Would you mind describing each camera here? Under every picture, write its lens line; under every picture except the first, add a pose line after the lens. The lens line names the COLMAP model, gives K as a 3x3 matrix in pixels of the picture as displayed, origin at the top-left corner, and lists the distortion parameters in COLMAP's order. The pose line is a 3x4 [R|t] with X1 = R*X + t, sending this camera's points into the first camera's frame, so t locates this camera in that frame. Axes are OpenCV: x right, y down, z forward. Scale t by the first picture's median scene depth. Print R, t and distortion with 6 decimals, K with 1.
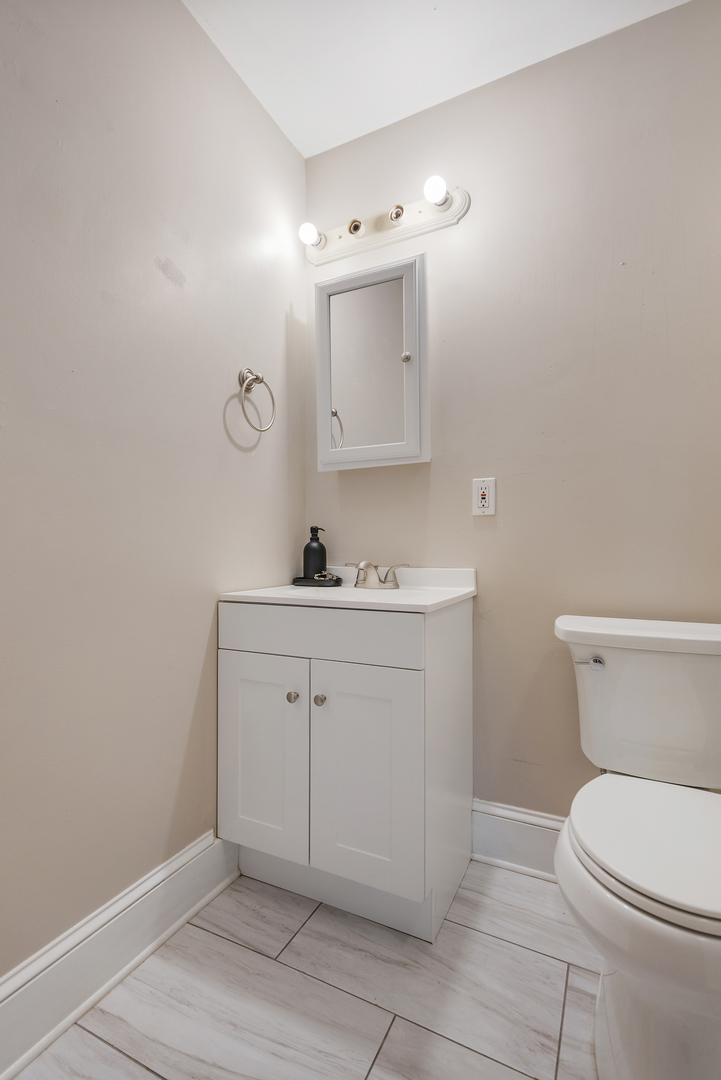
lens RADIAL K [[517.4, 0, 359.7], [0, 517.4, 526.9], [0, 0, 1]] dist [0.005235, -0.000366]
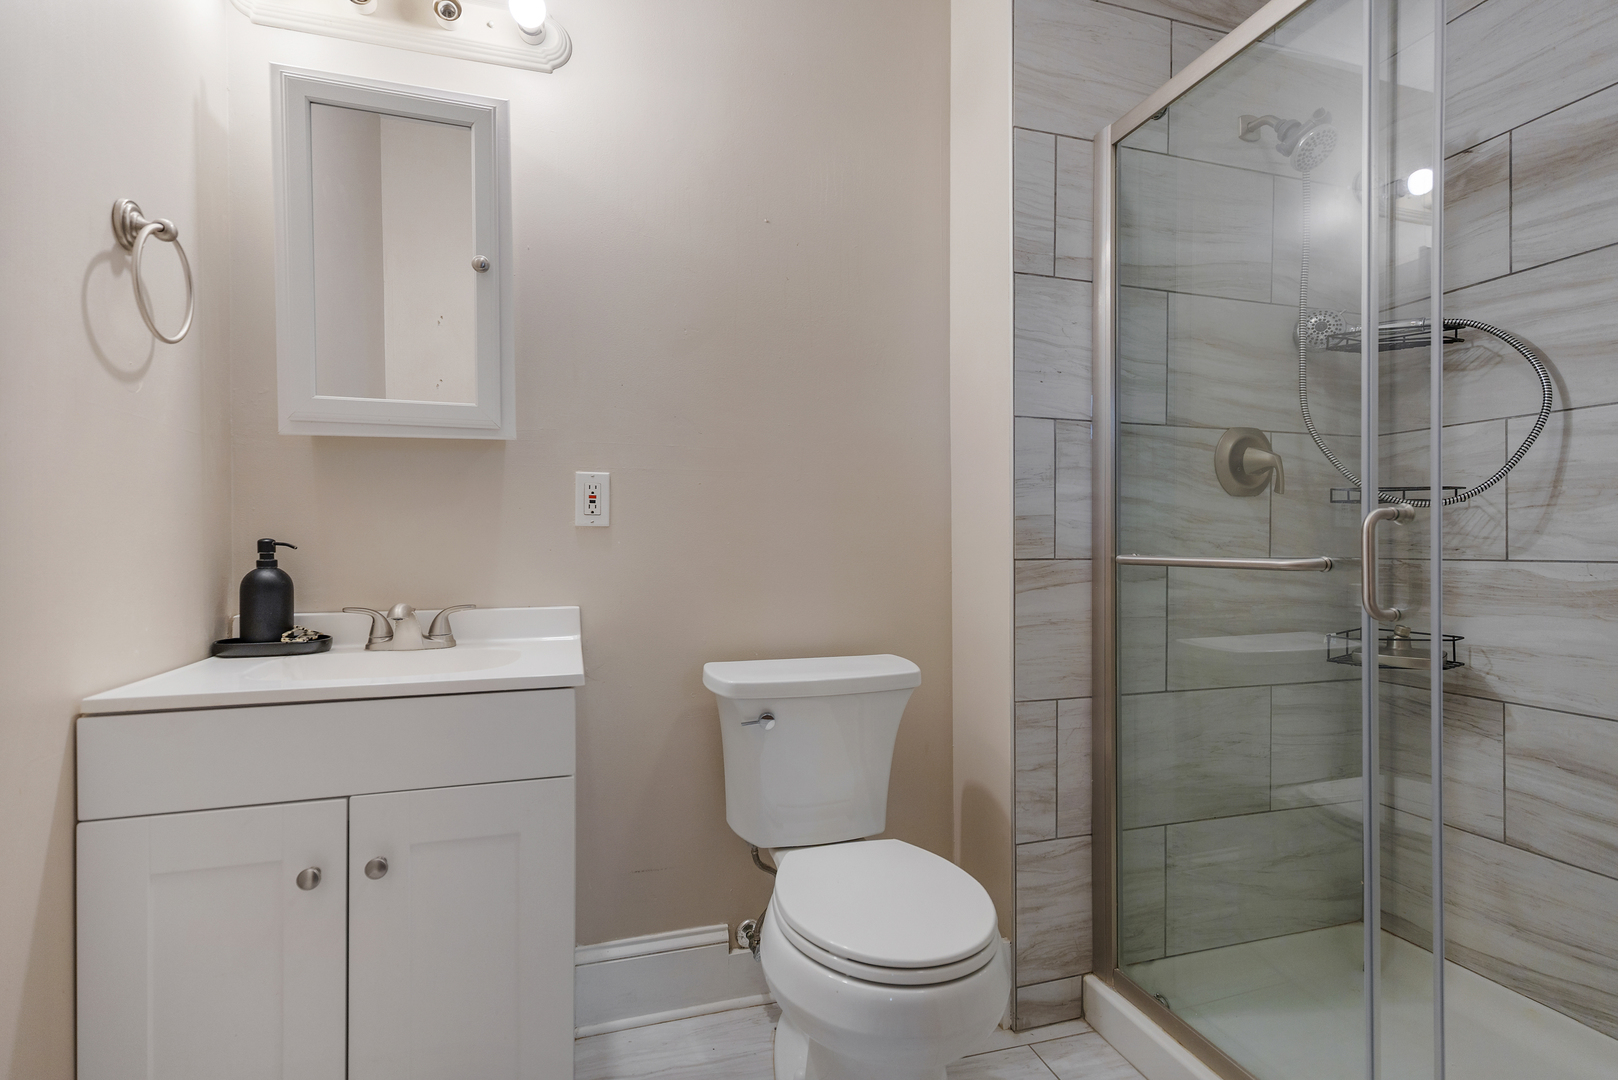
lens RADIAL K [[775.1, 0, 815.4], [0, 775.1, 517.1], [0, 0, 1]] dist [0.005235, -0.000366]
pose [[0.706689, 0.022900, 0.707153, -0.270436], [-0.031632, 0.999499, -0.000756, -0.042903], [-0.706817, -0.021835, 0.707060, 0.071434]]
